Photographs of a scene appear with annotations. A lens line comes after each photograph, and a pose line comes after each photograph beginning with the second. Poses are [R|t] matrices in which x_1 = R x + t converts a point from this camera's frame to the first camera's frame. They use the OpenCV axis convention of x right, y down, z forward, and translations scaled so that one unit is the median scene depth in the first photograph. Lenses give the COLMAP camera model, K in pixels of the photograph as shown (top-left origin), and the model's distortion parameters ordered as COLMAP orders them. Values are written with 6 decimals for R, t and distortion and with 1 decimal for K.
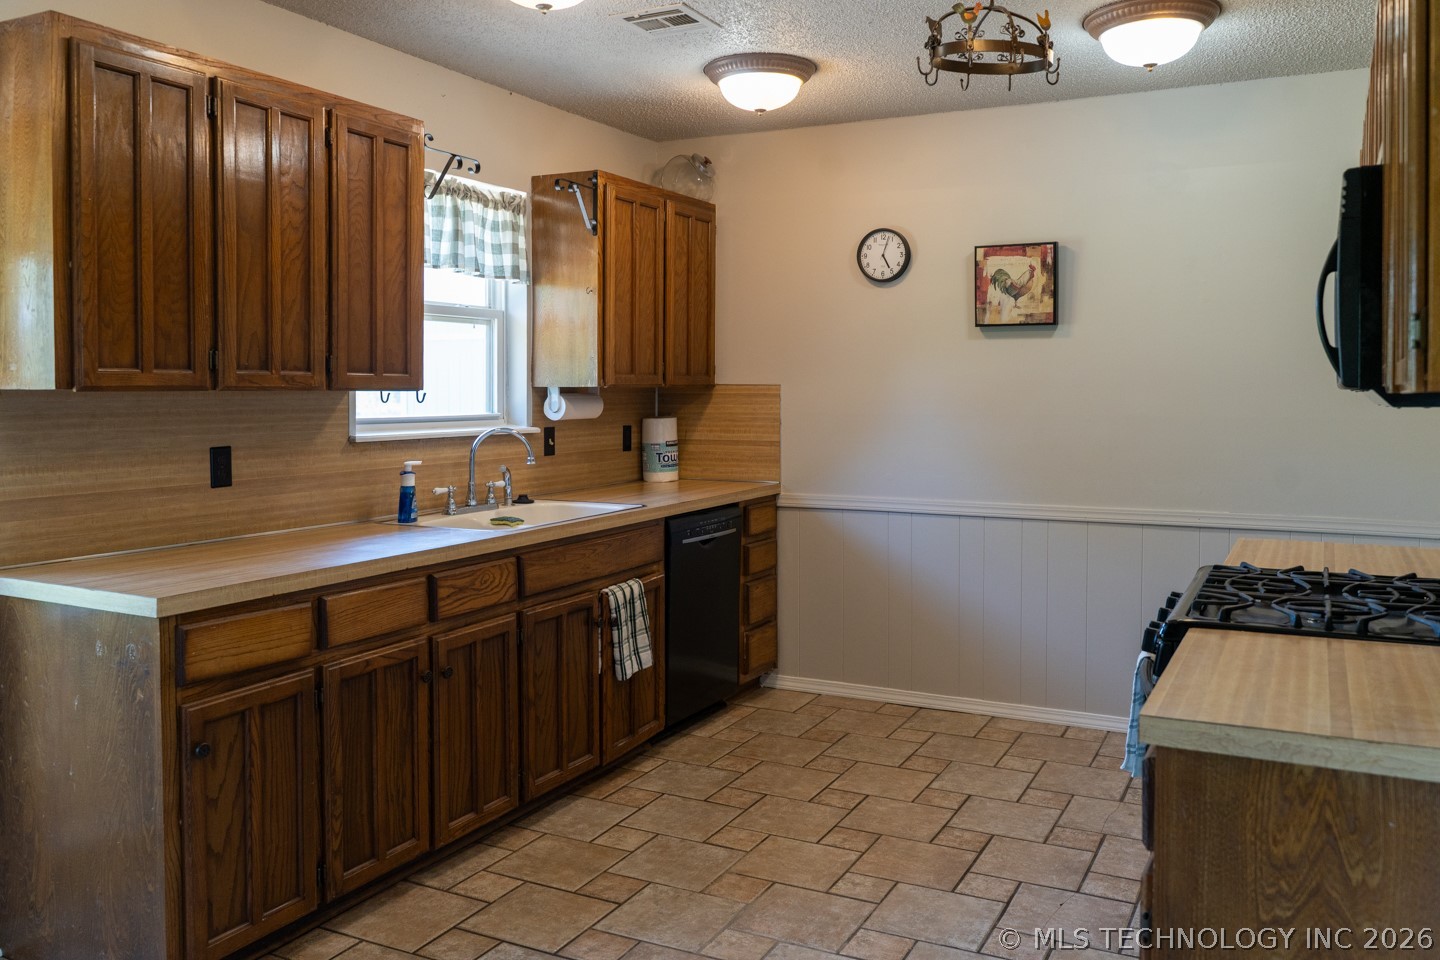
lens RADIAL K [[1186.0, 0, 656.1], [0, 1186.0, 422.3], [0, 0, 1]] dist [-0.000241, -0.002792]
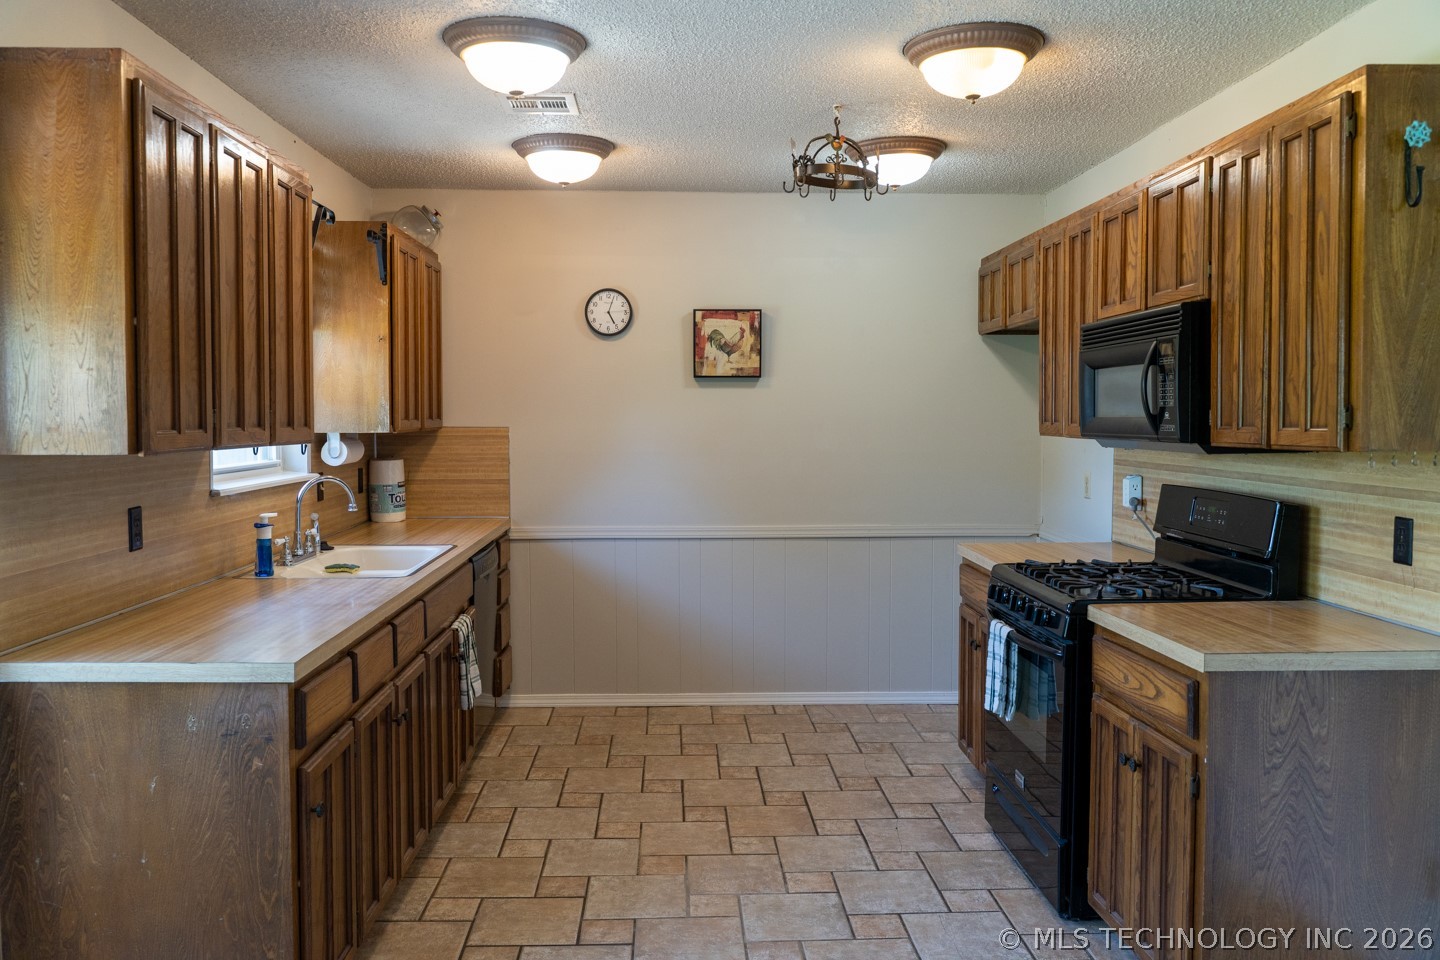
lens RADIAL K [[1186.0, 0, 668.9], [0, 1186.0, 464.2], [0, 0, 1]] dist [-0.000241, -0.002792]
pose [[0.872210, -0.023608, 0.488561, -0.400285], [0.016567, 0.999687, 0.018730, -0.020893], [-0.488851, -0.008242, 0.872328, -0.017913]]
